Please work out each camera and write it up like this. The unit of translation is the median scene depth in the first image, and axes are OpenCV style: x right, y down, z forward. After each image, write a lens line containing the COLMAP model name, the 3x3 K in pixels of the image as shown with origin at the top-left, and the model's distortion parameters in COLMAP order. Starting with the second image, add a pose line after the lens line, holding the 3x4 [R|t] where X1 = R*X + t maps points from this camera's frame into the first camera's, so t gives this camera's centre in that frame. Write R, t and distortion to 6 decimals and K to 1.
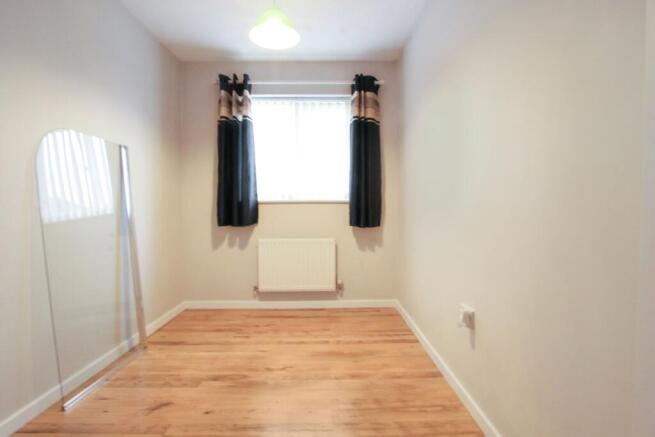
lens RADIAL K [[319.0, 0, 316.1], [0, 319.0, 200.1], [0, 0, 1]] dist [-0.024345, 0.000850]
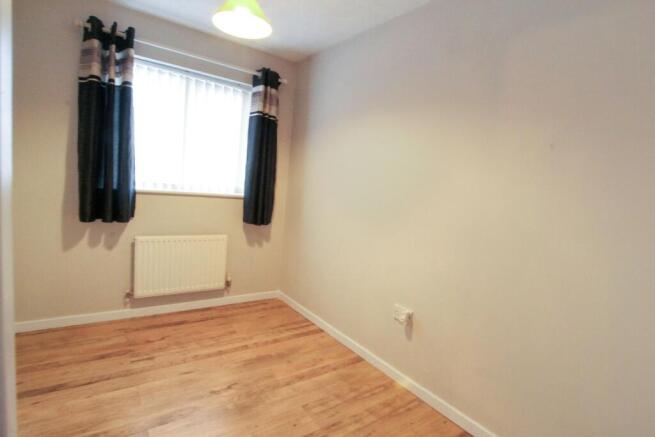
lens RADIAL K [[319.0, 0, 316.1], [0, 319.0, 200.1], [0, 0, 1]] dist [-0.024345, 0.000850]
pose [[0.828330, 0.048003, 0.558181, -0.264594], [-0.097327, 0.993503, 0.058990, -0.067981], [-0.551722, -0.103189, 0.827620, 0.071807]]
